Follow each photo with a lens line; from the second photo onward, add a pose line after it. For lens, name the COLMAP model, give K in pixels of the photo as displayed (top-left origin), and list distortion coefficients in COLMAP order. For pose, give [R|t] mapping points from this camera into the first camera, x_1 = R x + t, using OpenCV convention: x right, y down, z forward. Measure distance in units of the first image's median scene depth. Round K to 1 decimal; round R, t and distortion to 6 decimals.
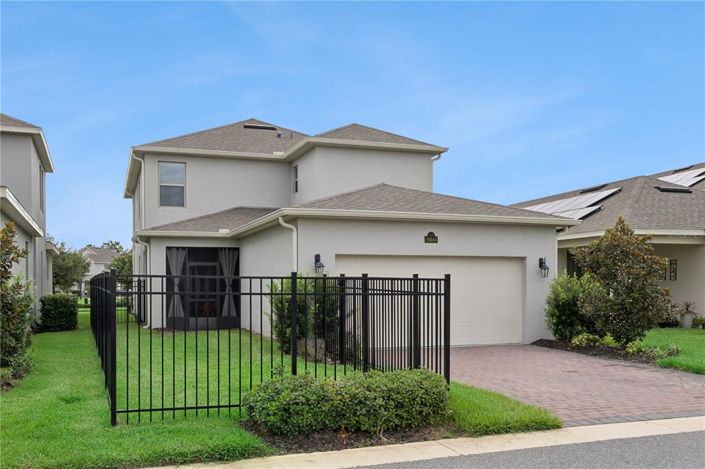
lens RADIAL K [[723.4, 0, 352.5], [0, 723.4, 236.9], [0, 0, 1]] dist [-0.019511, 0.000000]
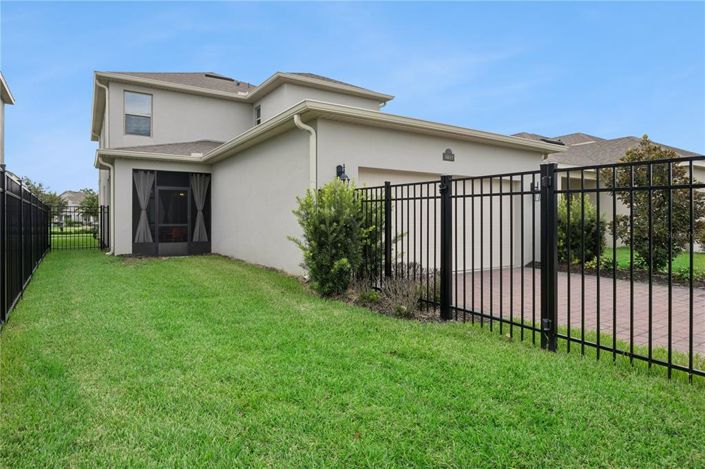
lens RADIAL K [[422.8, 0, 347.3], [0, 422.8, 202.8], [0, 0, 1]] dist [-0.000917, 0.000247]
pose [[0.974202, 0.012543, 0.225328, -0.104393], [-0.018169, 0.999572, 0.022911, 0.039217], [-0.224944, -0.026414, 0.974014, 0.381557]]
